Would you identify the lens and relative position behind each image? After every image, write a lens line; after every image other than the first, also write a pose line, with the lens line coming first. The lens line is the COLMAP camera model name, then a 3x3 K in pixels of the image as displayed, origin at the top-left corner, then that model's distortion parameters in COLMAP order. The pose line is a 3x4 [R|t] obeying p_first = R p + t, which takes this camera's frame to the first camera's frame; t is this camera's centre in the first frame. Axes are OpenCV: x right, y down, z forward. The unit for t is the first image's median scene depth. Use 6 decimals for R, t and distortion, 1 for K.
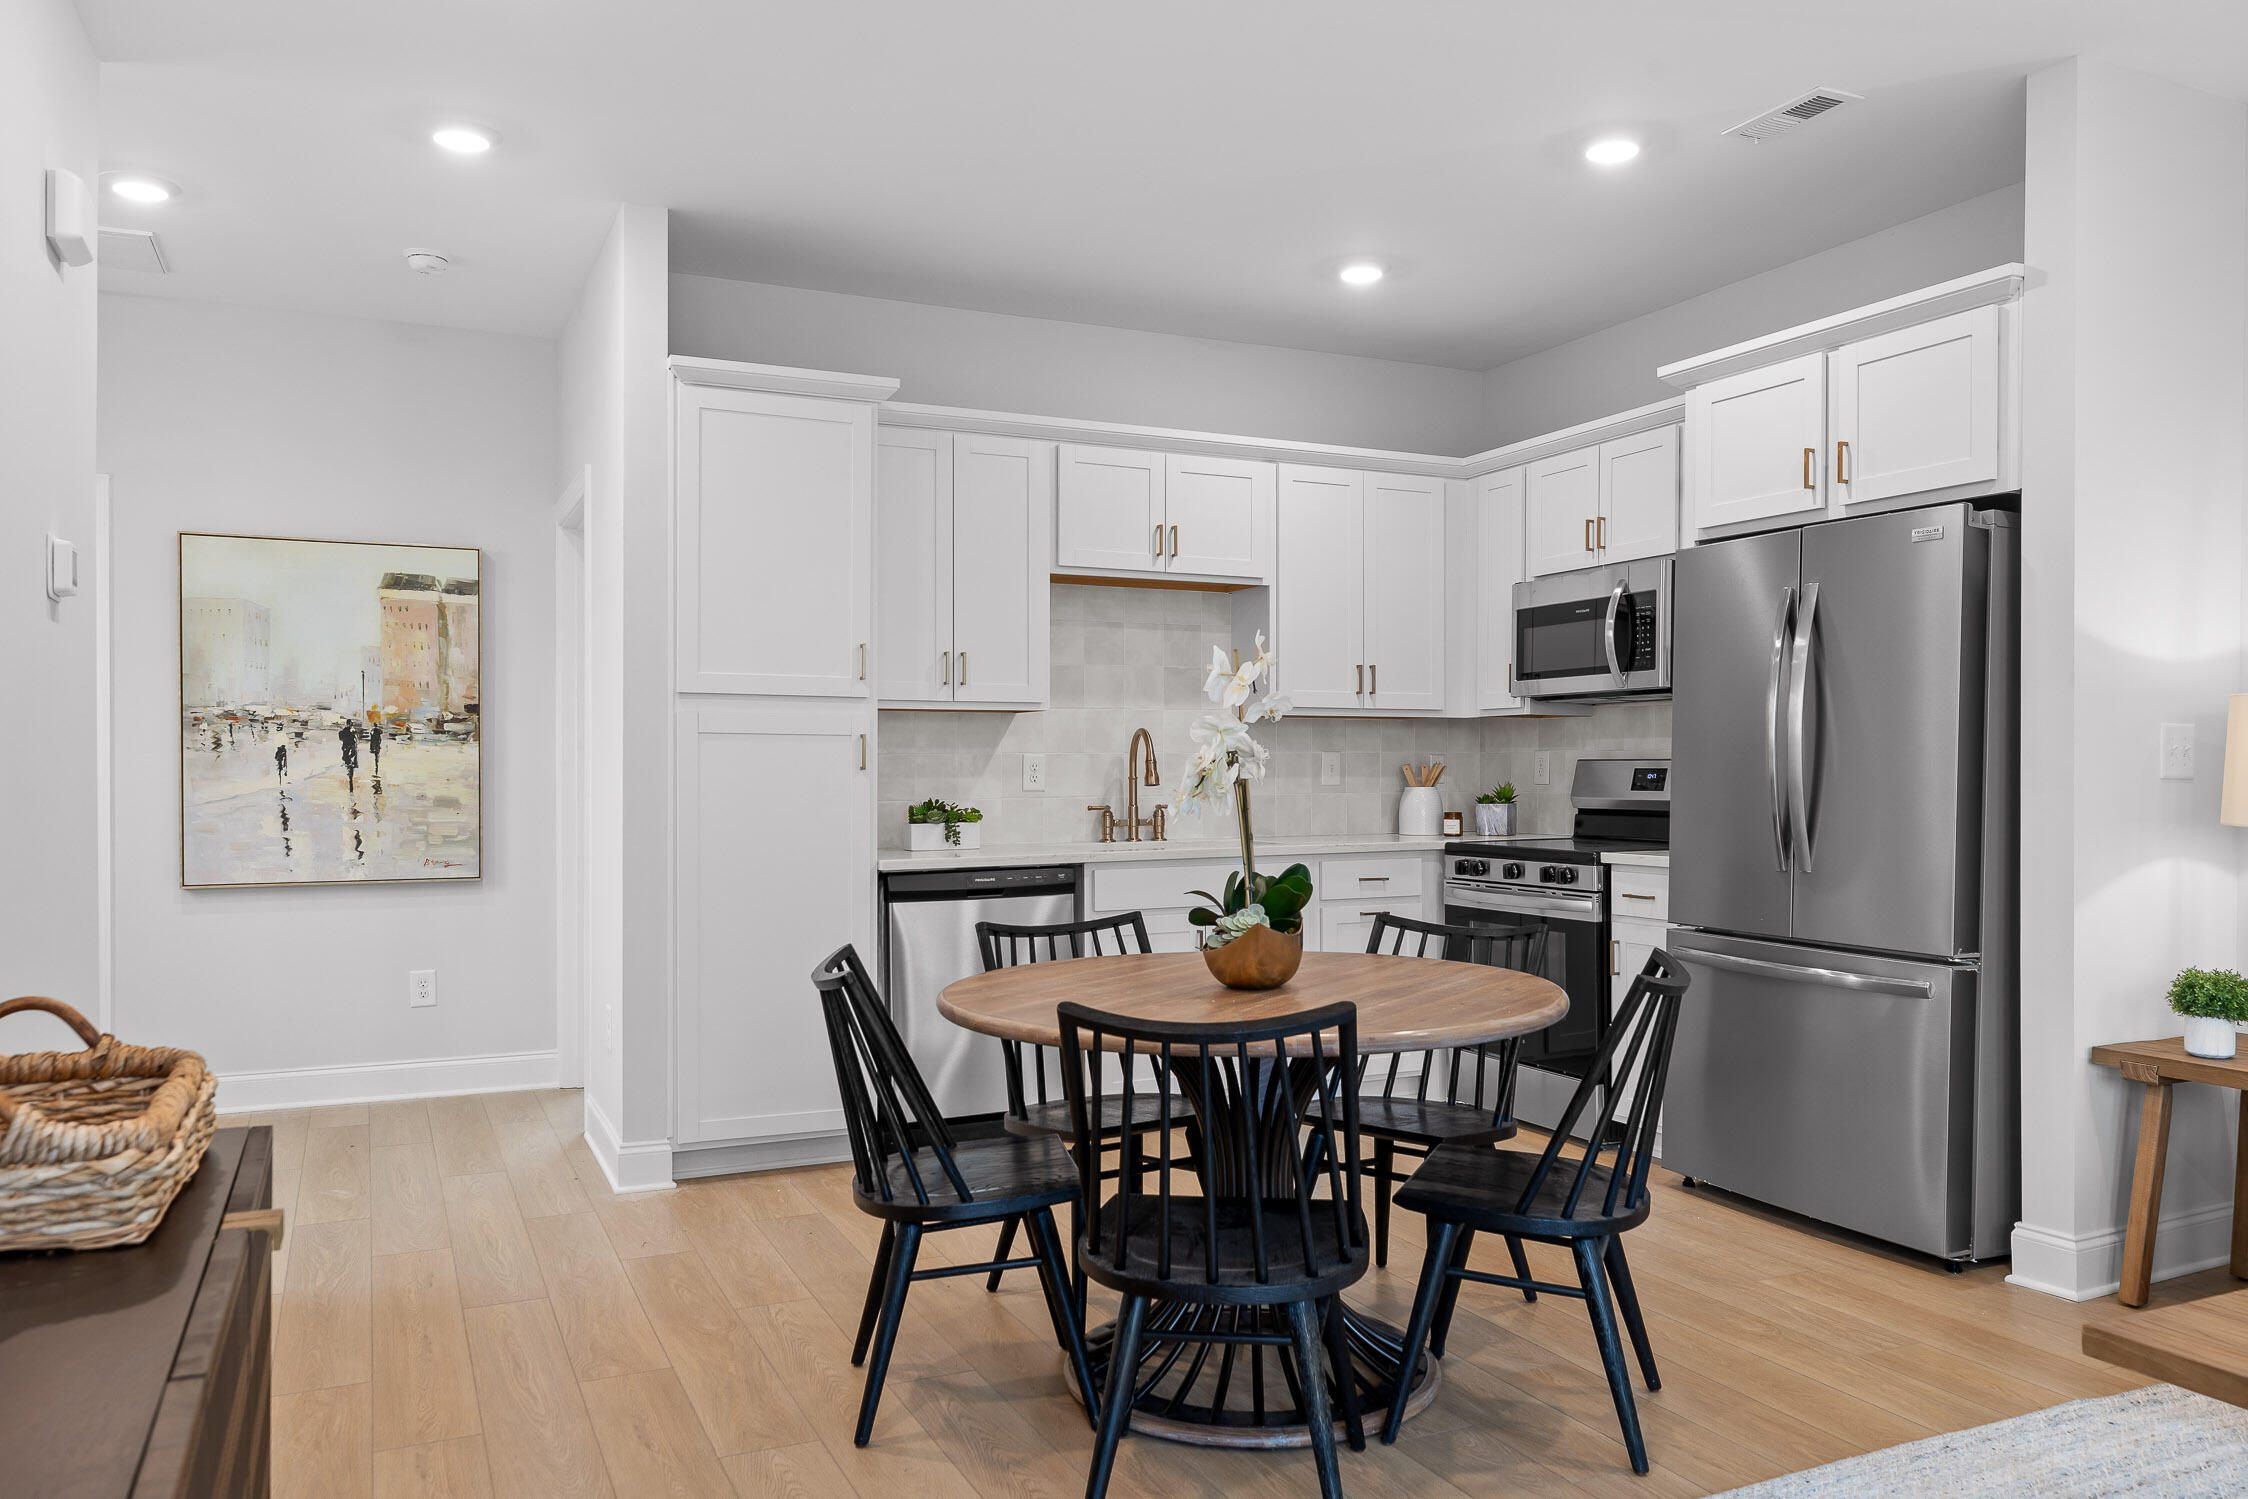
lens RADIAL K [[1633.8, 0, 1136.9], [0, 1633.8, 757.7], [0, 0, 1]] dist [0.006728, 0.001764]
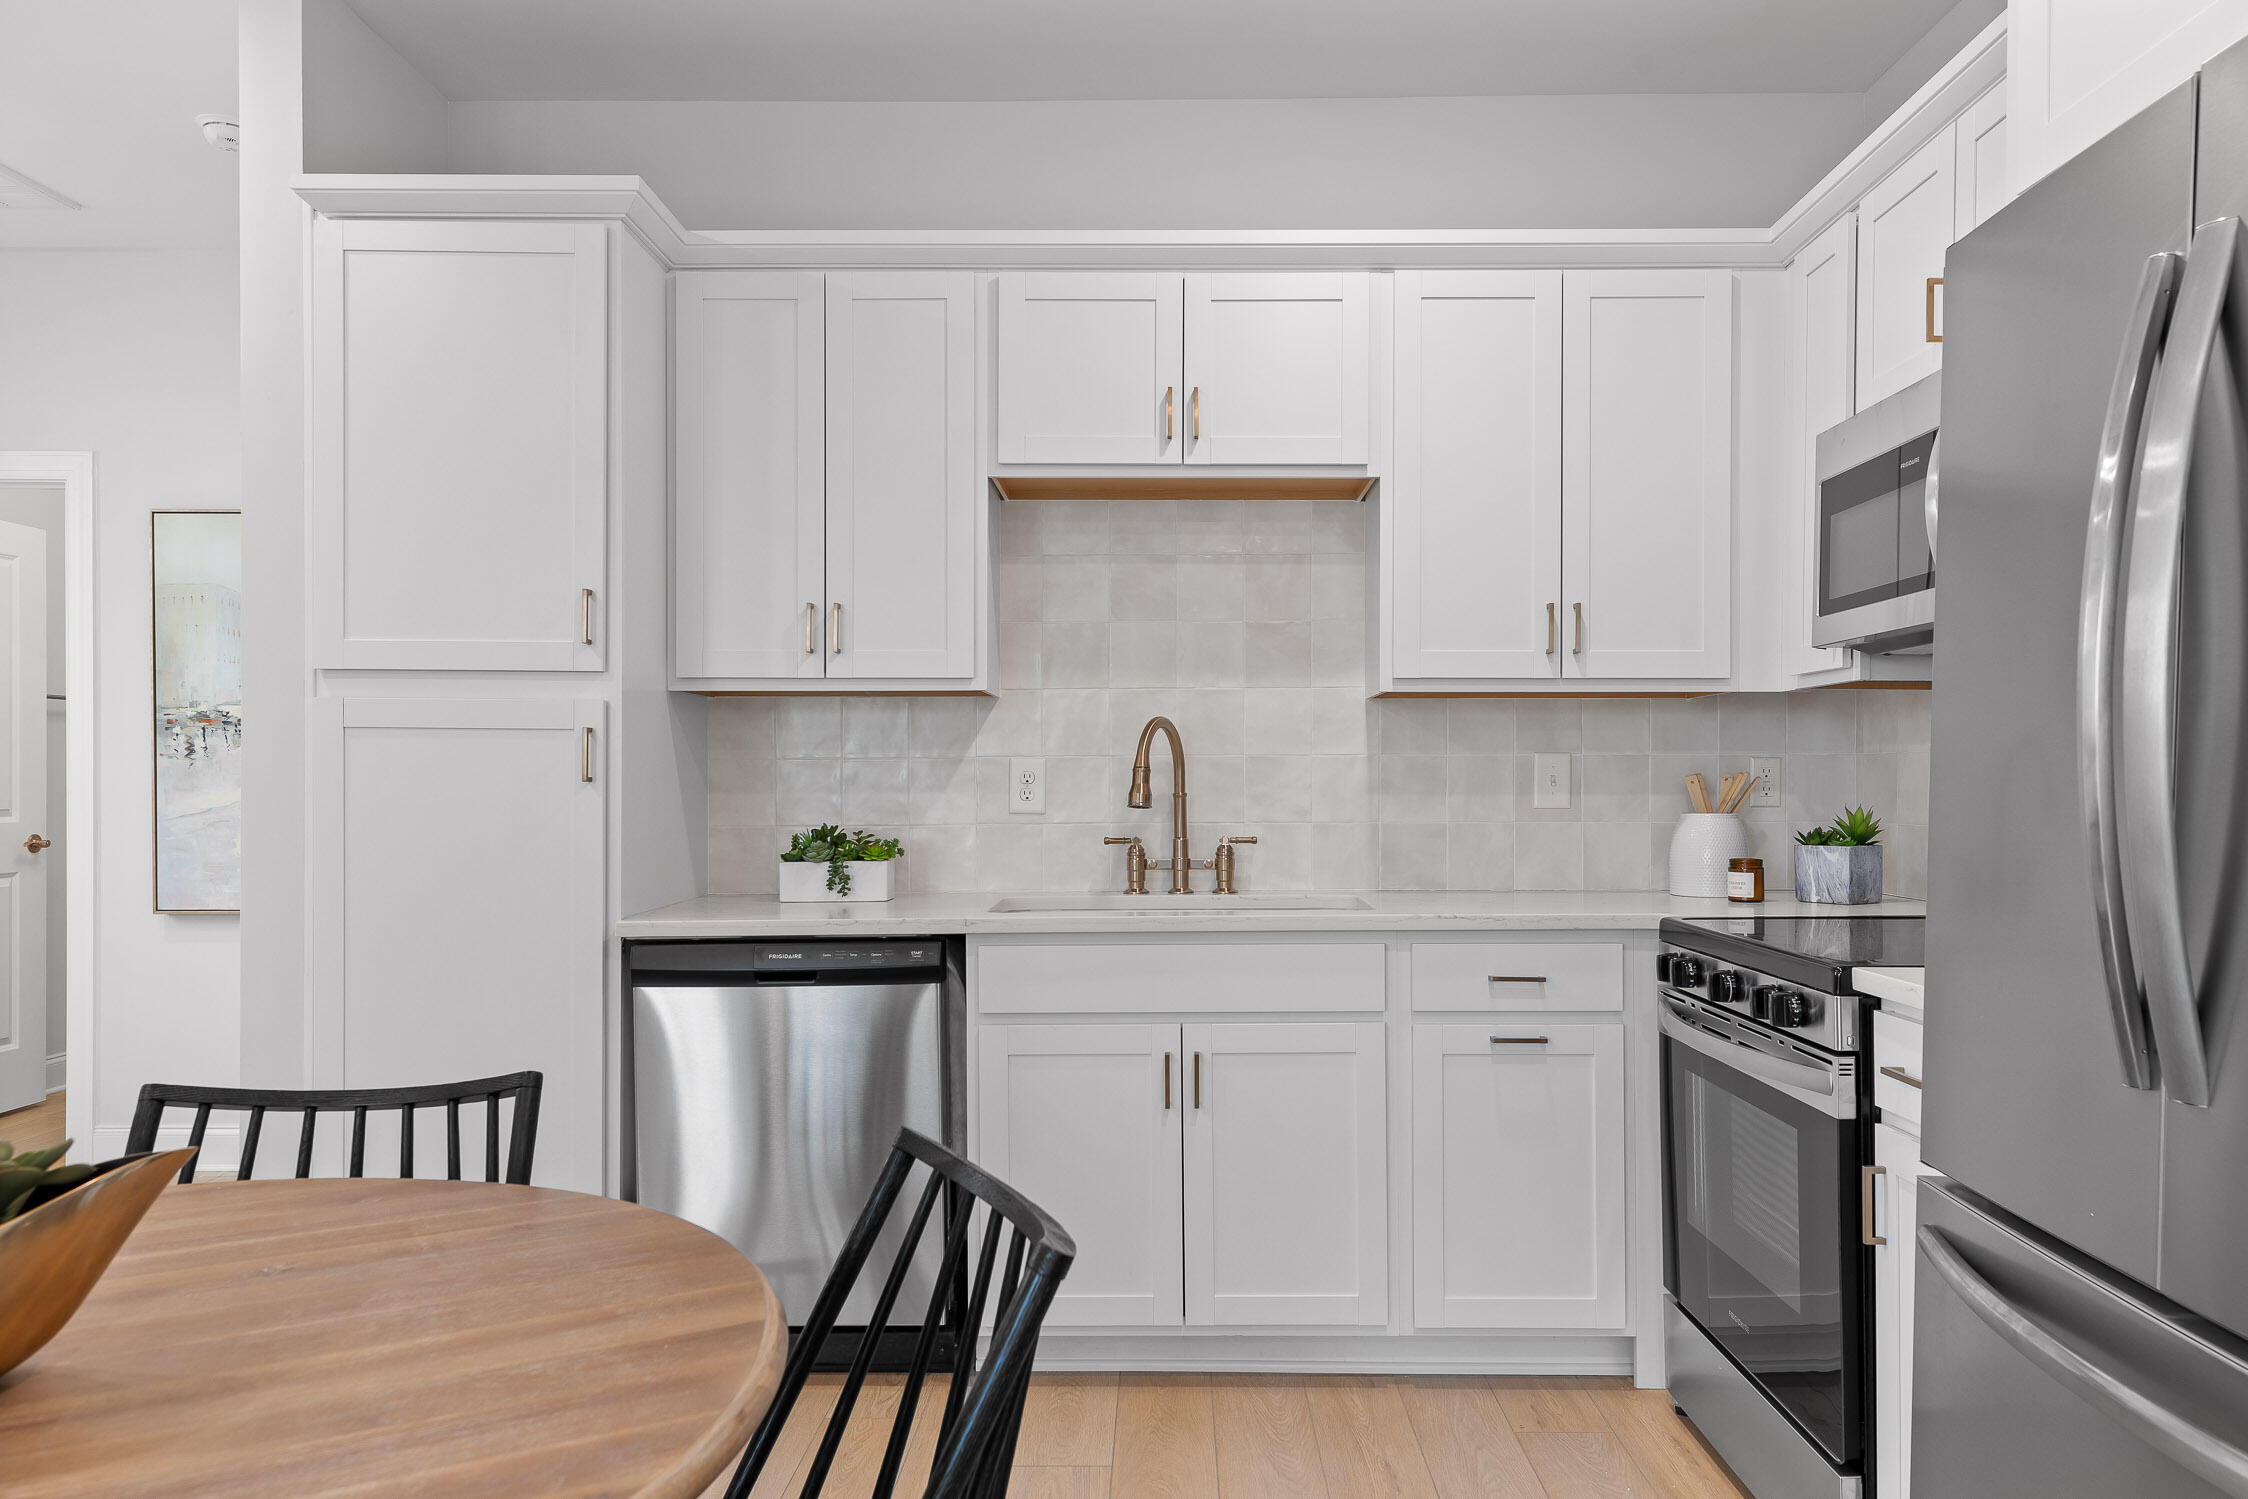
lens RADIAL K [[1548.3, 0, 1158.1], [0, 1548.3, 762.4], [0, 0, 1]] dist [0.023436, 0.000772]
pose [[0.899824, -0.002477, -0.436247, 0.282782], [0.001249, 0.999994, -0.003102, 0.001621], [0.436252, 0.002246, 0.899822, 0.496712]]
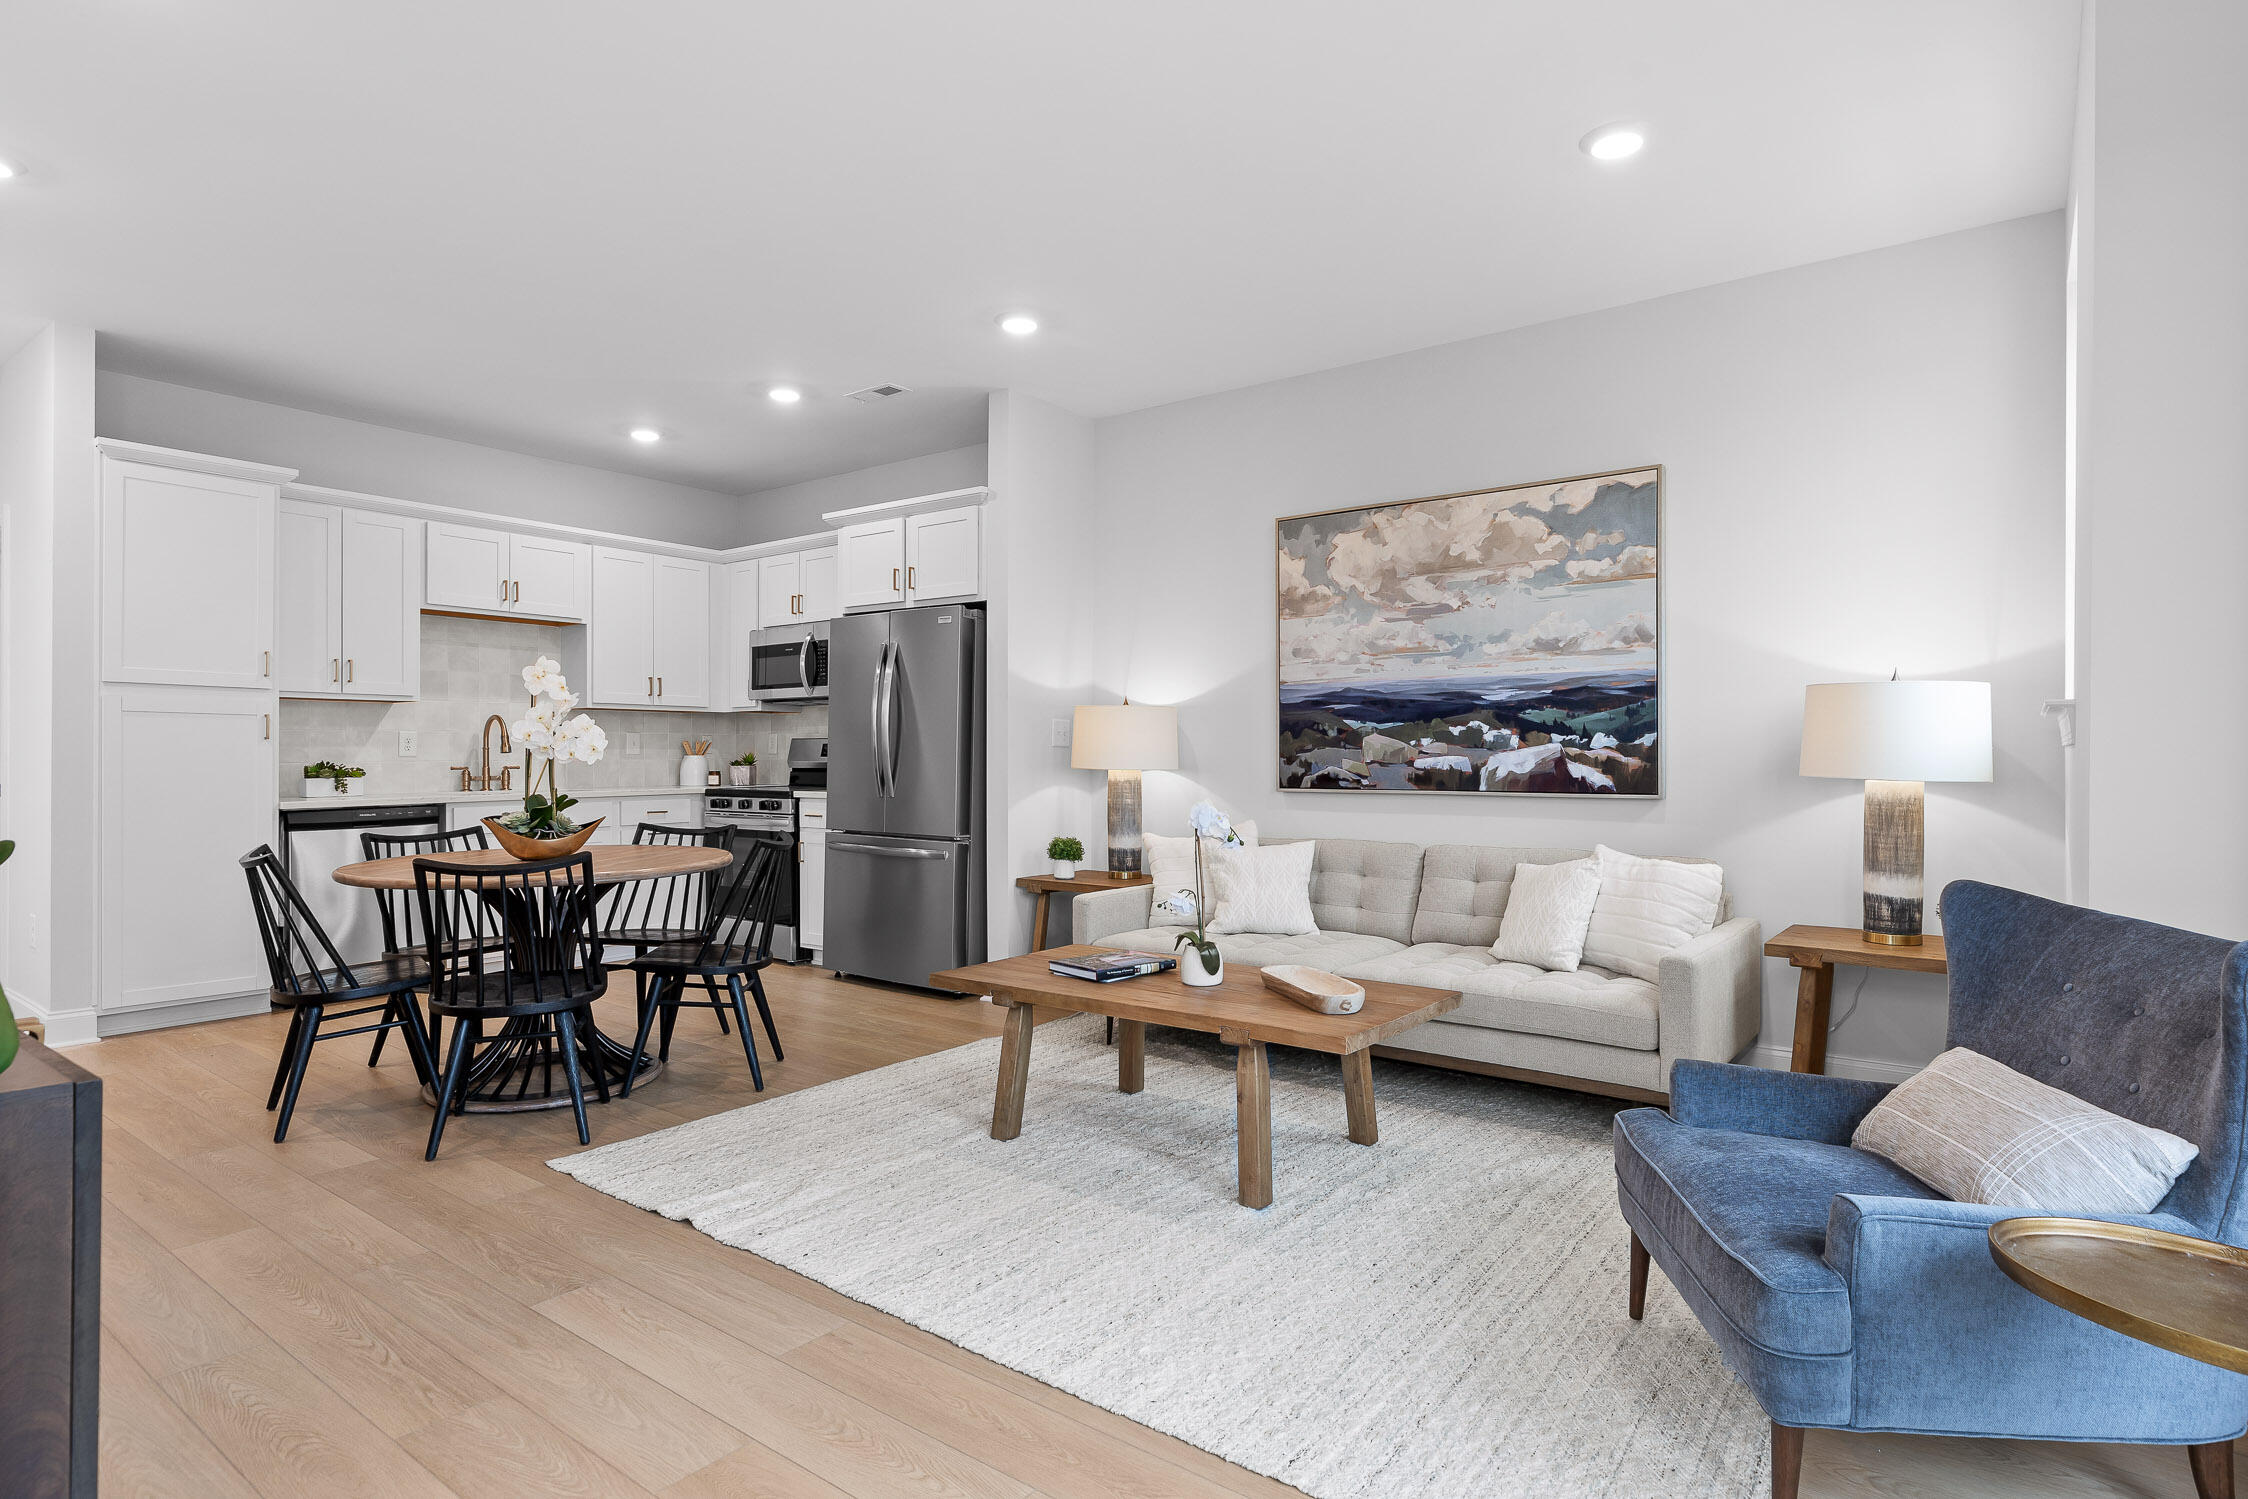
lens RADIAL K [[1172.8, 0, 1133.8], [0, 1172.8, 755.2], [0, 0, 1]] dist [-0.001376, -0.000624]
pose [[0.884661, 0.001709, 0.466233, 0.024055], [-0.005014, 0.999970, 0.005850, 0.010591], [-0.466209, -0.007513, 0.884643, -0.242671]]
